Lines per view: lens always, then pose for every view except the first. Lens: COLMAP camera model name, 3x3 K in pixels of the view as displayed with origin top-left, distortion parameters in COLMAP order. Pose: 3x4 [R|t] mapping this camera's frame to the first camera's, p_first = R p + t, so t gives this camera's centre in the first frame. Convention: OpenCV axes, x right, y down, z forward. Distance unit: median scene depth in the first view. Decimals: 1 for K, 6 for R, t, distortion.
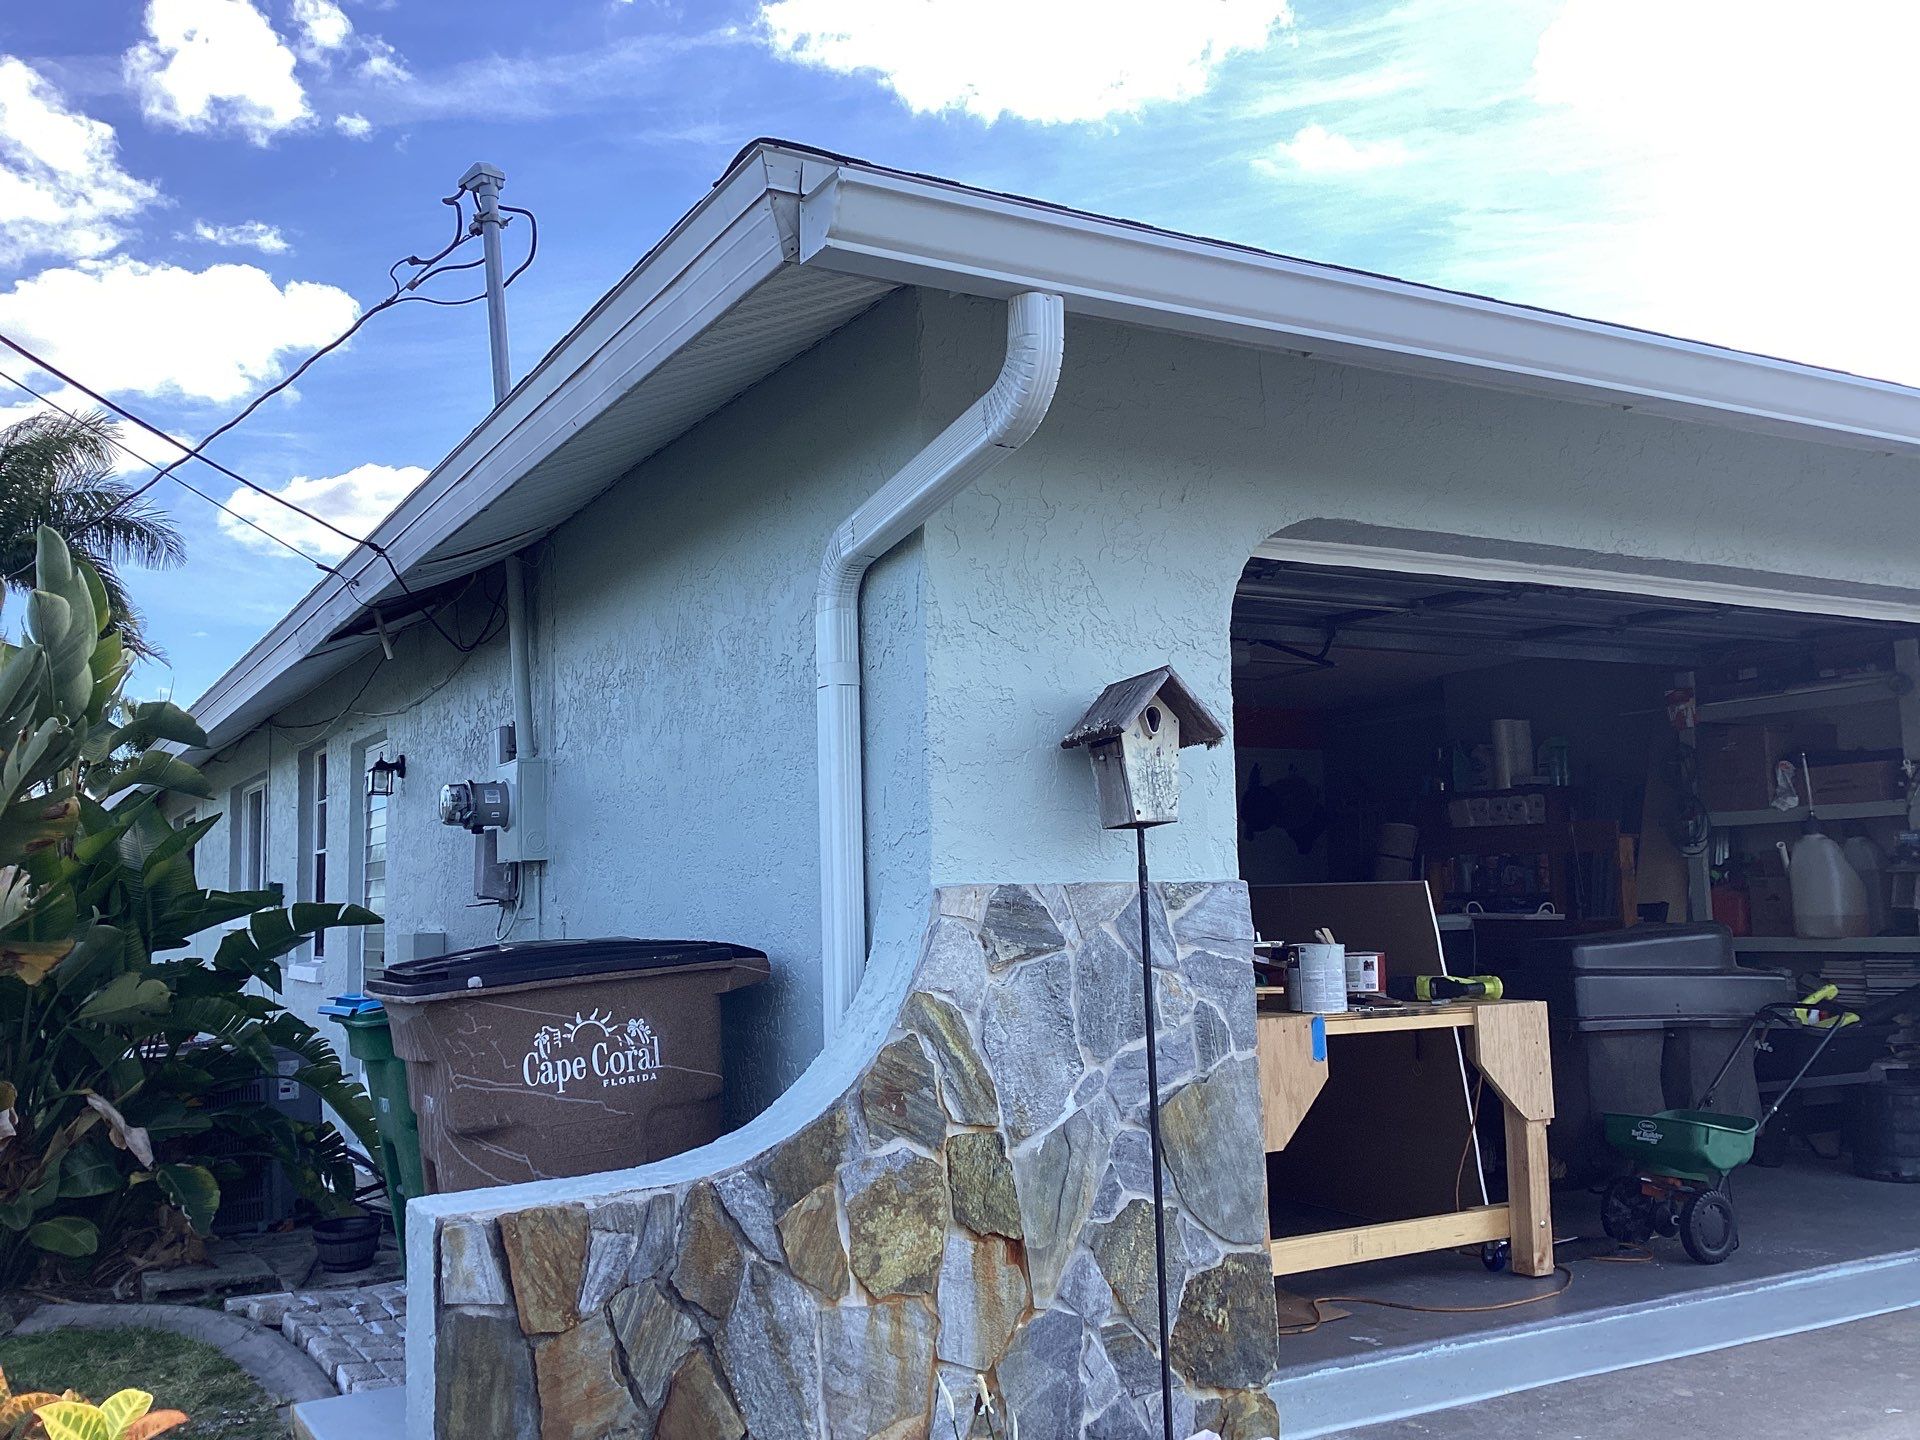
lens RADIAL K [[1726.4, 0, 951.7], [0, 1726.4, 722.9], [0, 0, 1]] dist [0.097204, -0.174550]
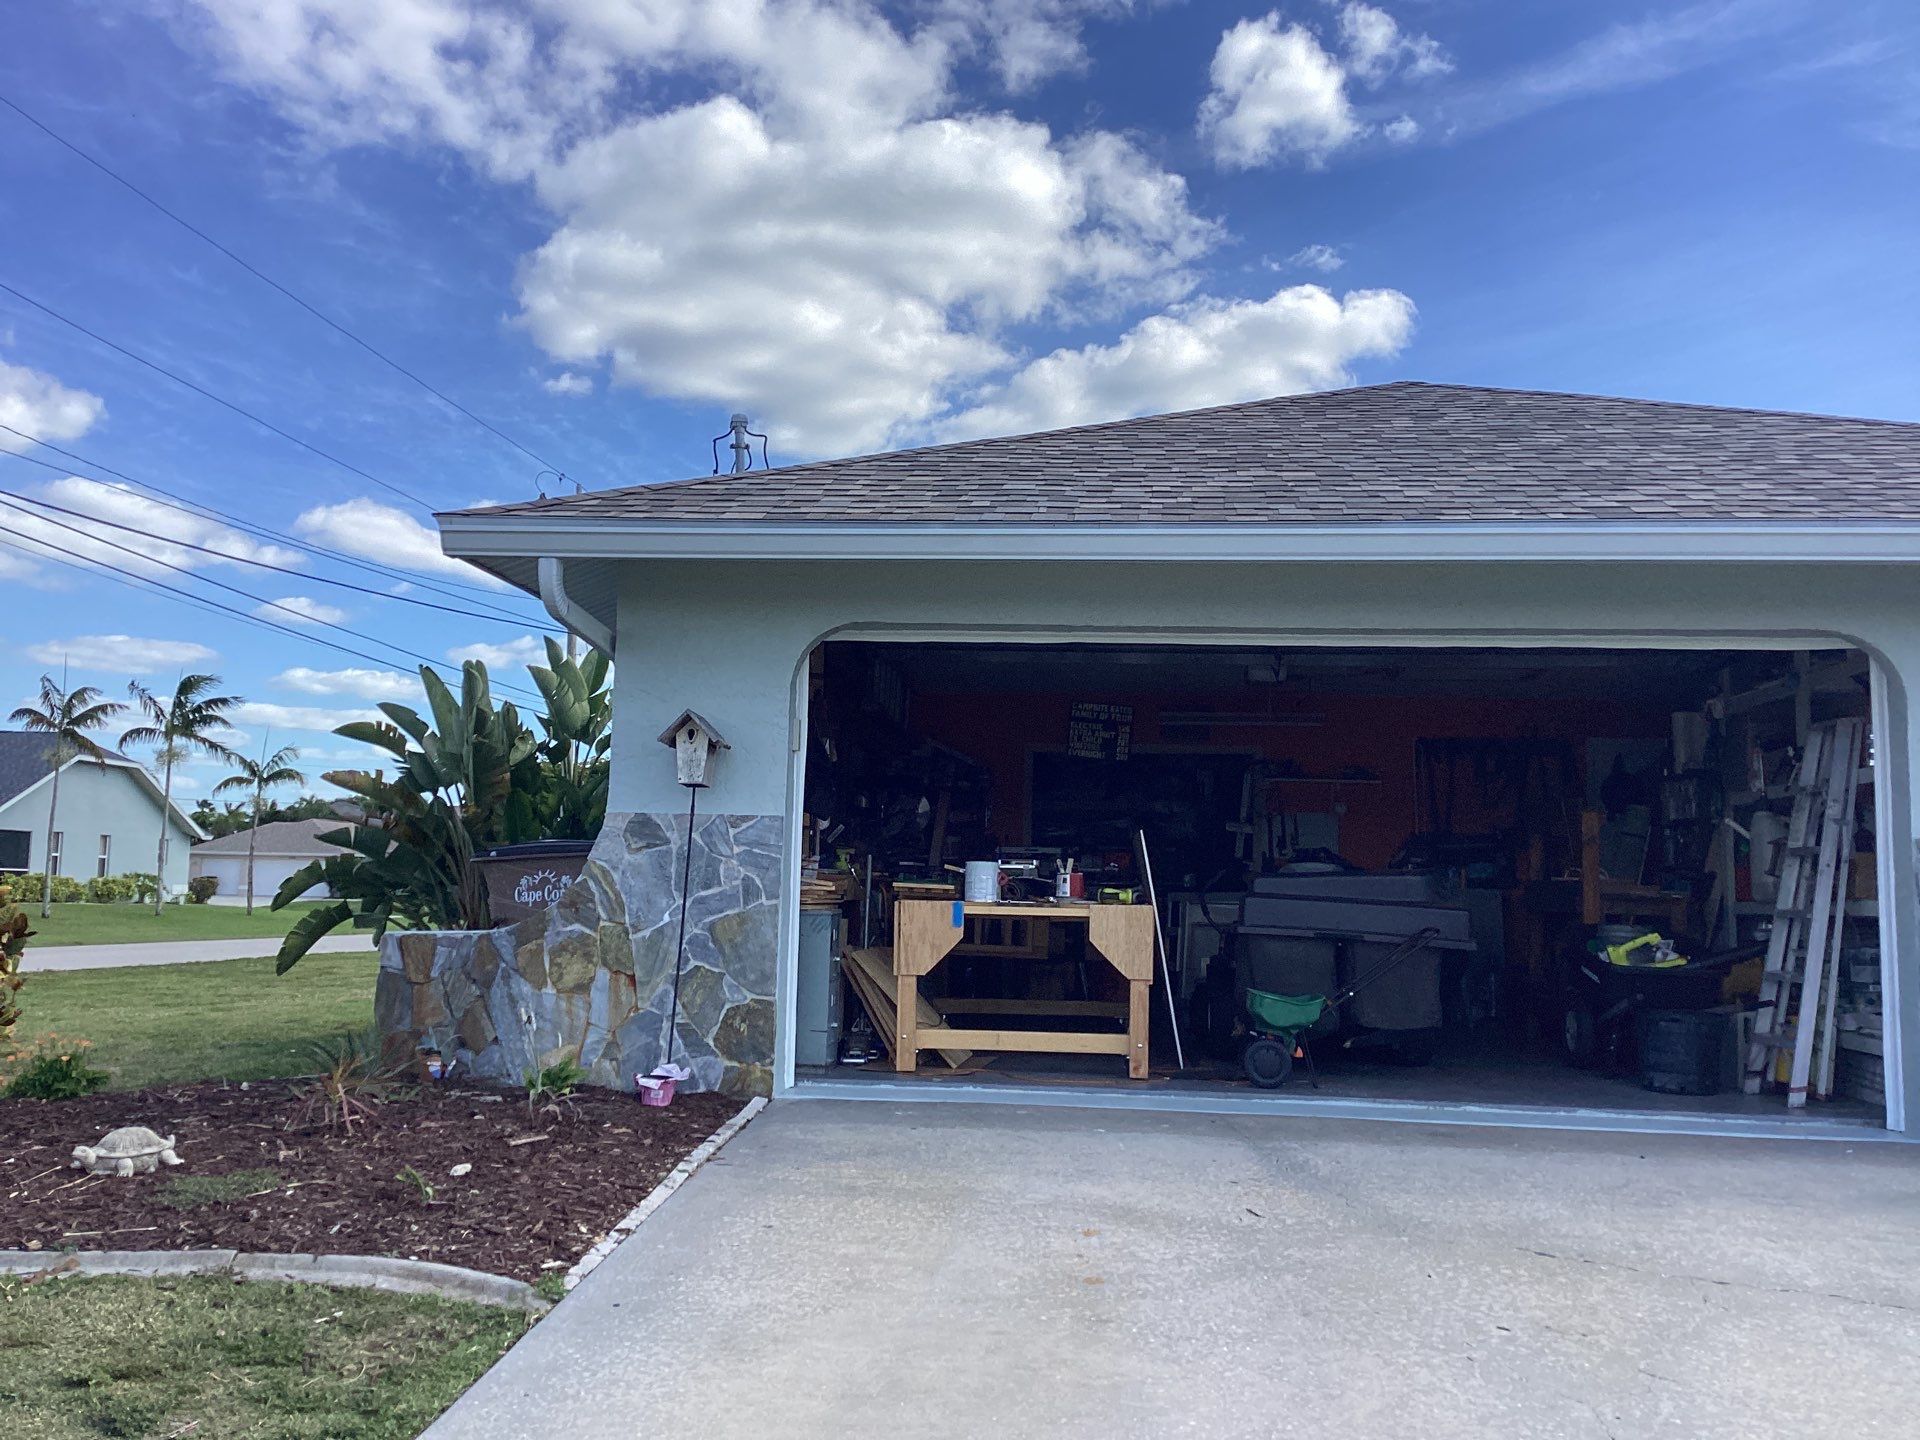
lens RADIAL K [[1783.7, 0, 957.8], [0, 1783.7, 732.3], [0, 0, 1]] dist [0.163281, -0.357576]
pose [[0.817331, -0.014730, -0.575980, 1.600751], [0.020744, 0.999777, 0.003868, -0.006692], [0.575795, -0.015110, 0.817454, -0.572574]]
